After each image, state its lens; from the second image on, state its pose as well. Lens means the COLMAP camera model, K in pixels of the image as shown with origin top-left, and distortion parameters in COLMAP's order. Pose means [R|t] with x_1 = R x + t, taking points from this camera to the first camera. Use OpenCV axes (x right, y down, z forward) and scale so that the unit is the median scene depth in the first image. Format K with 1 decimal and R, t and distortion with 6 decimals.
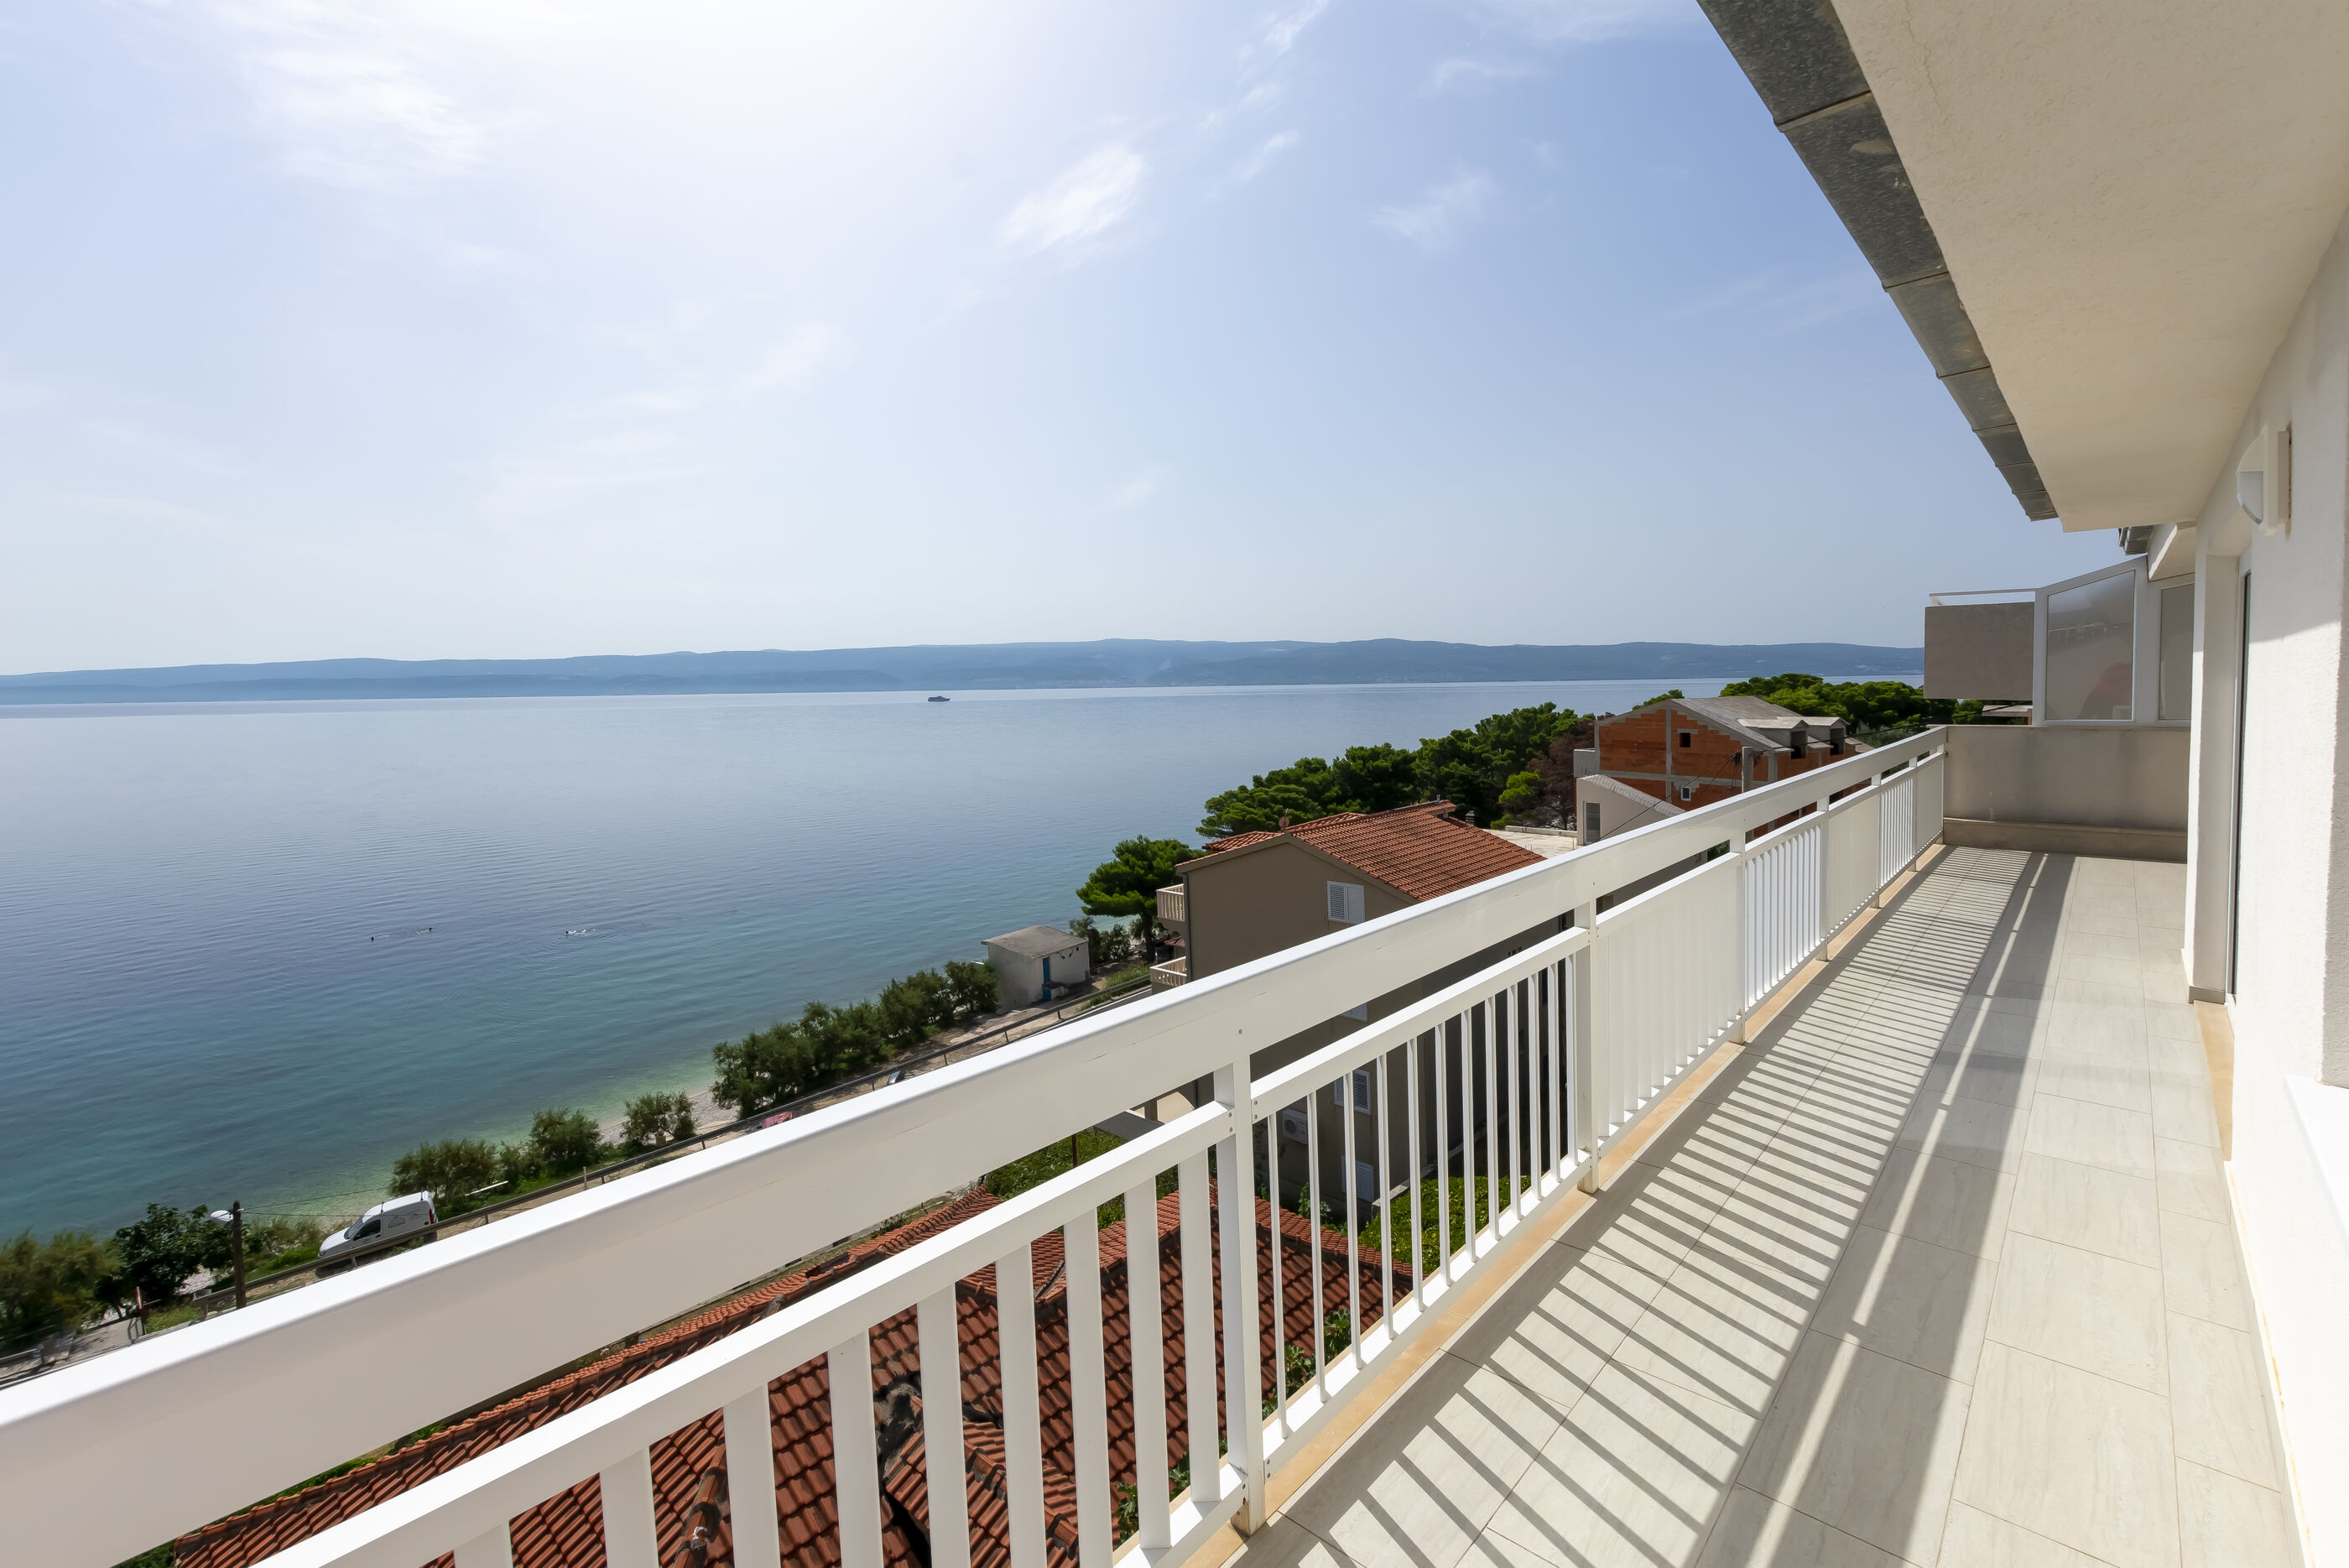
lens RADIAL K [[1016.7, 0, 1184.9], [0, 1016.7, 759.2], [0, 0, 1]] dist [0.006026, -0.000403]
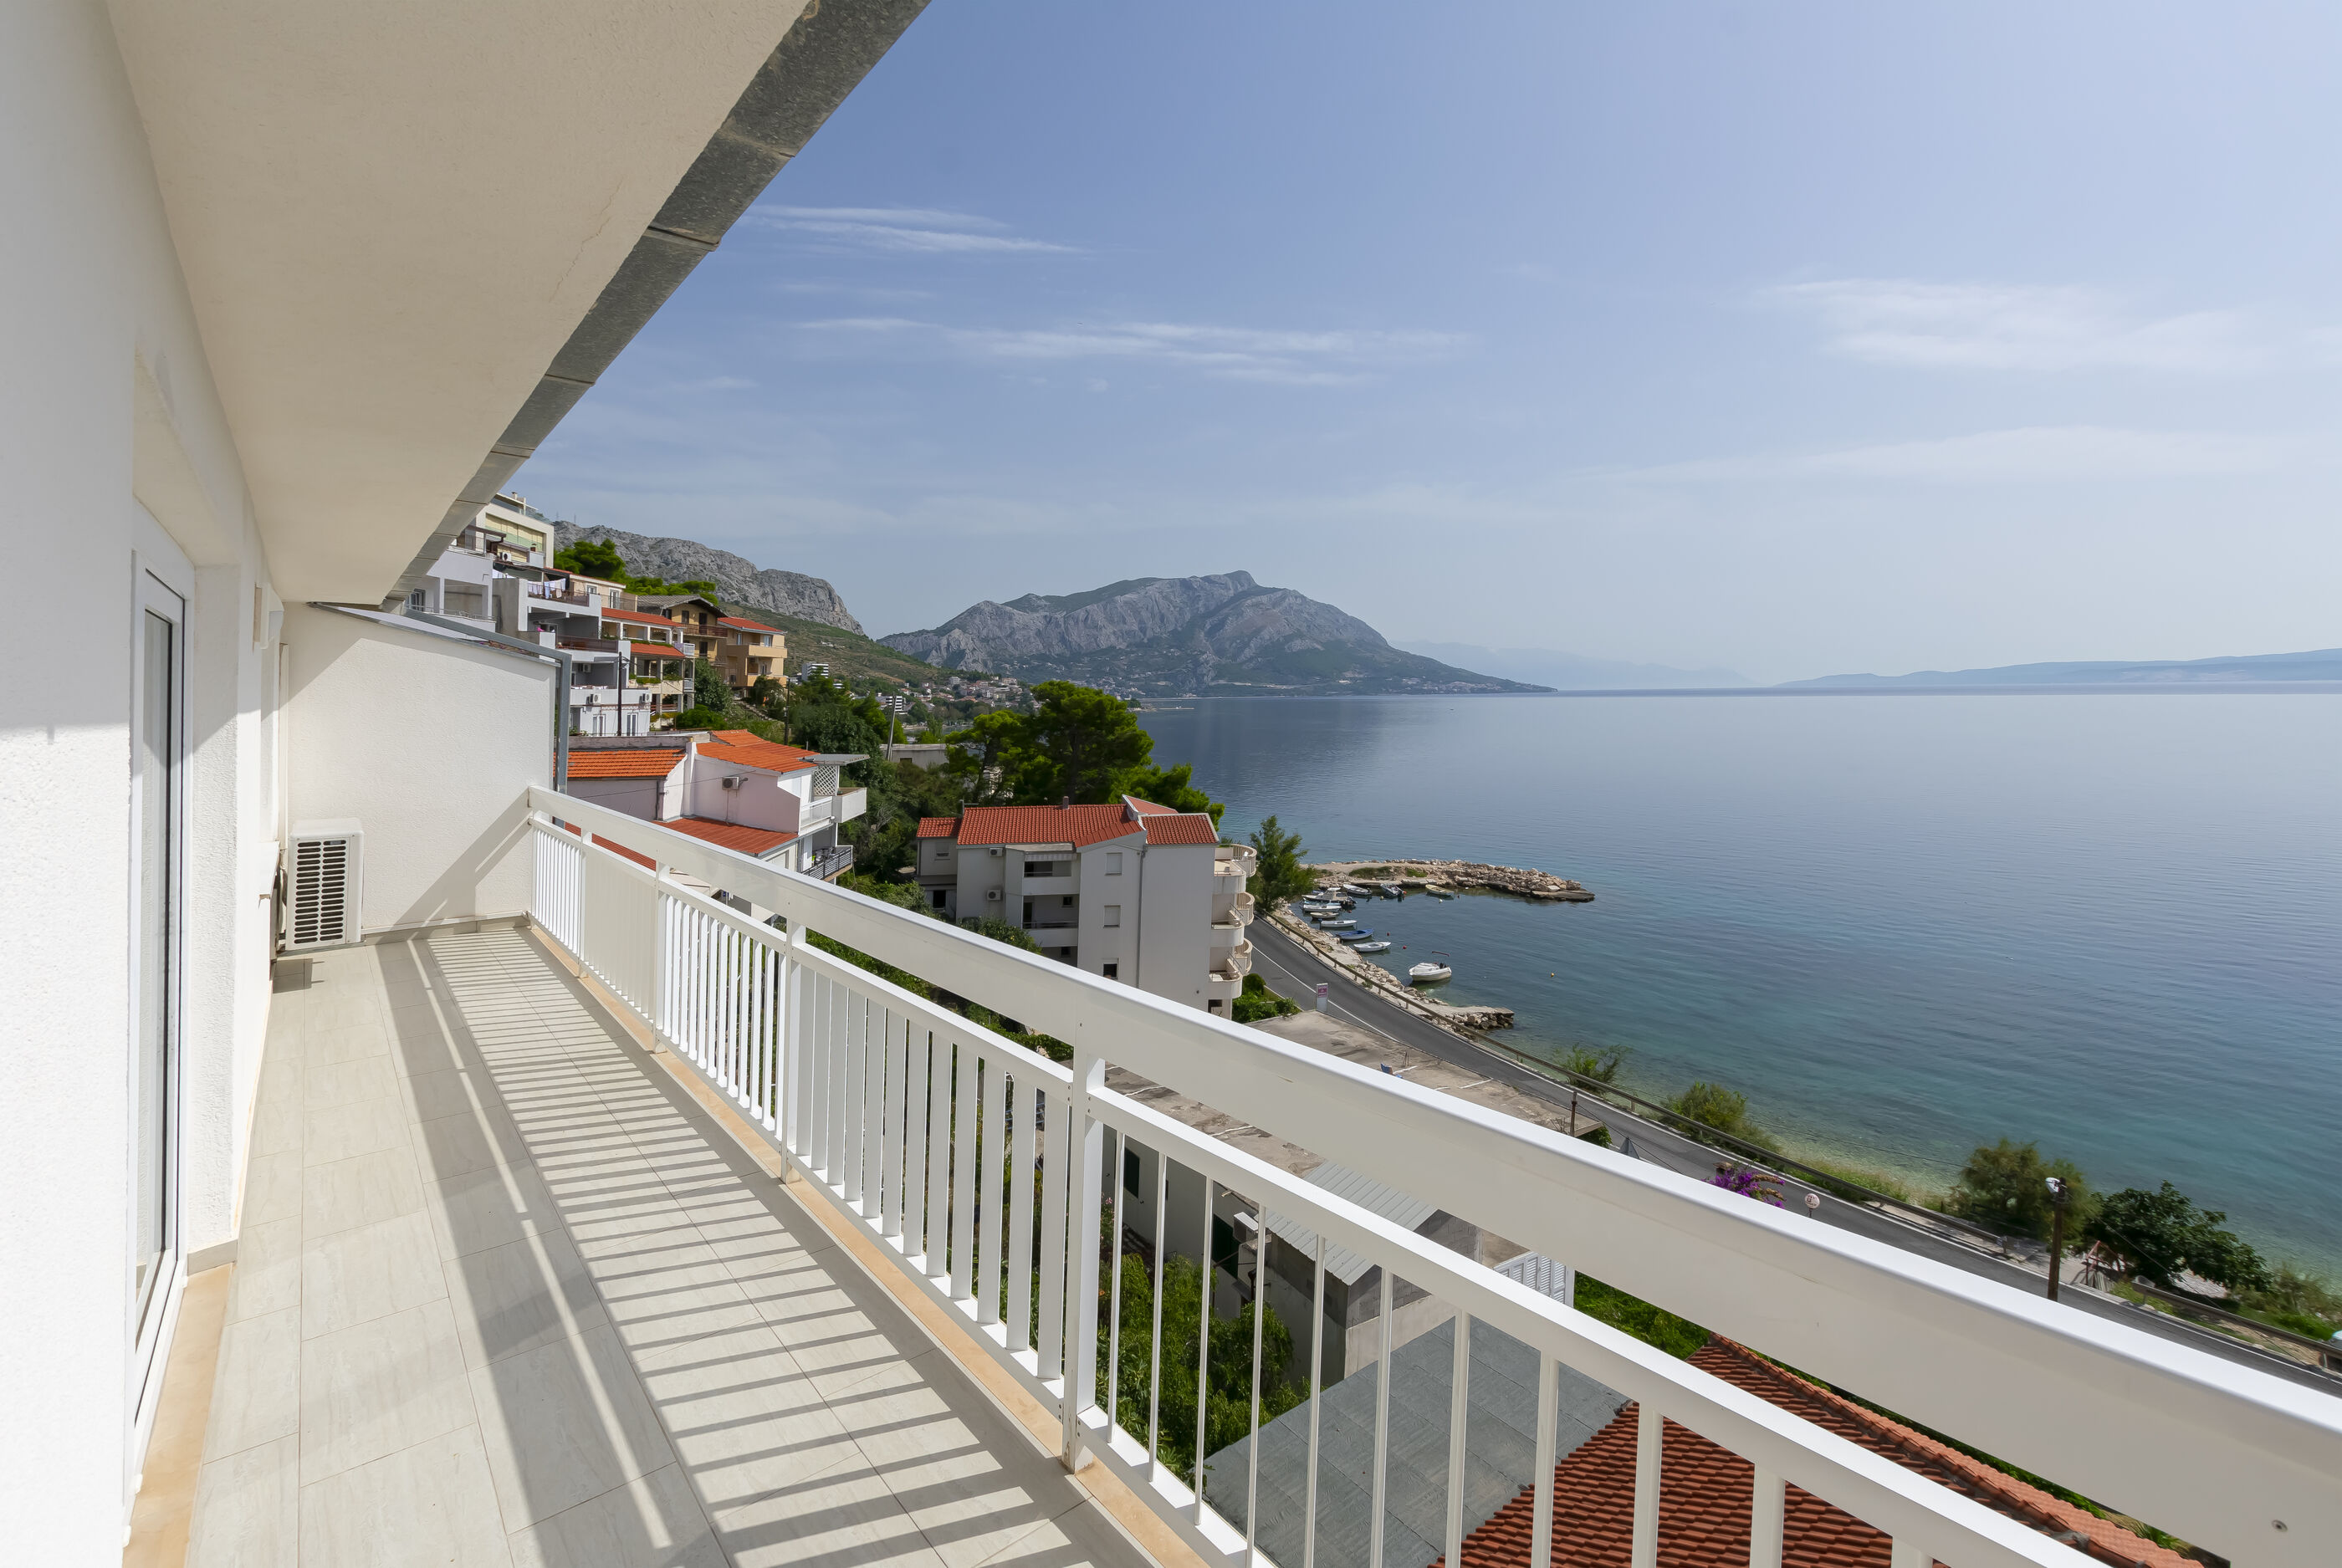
lens RADIAL K [[1027.5, 0, 1084.6], [0, 1027.5, 791.0], [0, 0, 1]] dist [0.019356, -0.000379]
pose [[-0.184870, 0.114789, -0.976036, 1.157167], [-0.049642, 0.990797, 0.125928, -0.118866], [0.981508, 0.071733, -0.177471, 1.253951]]
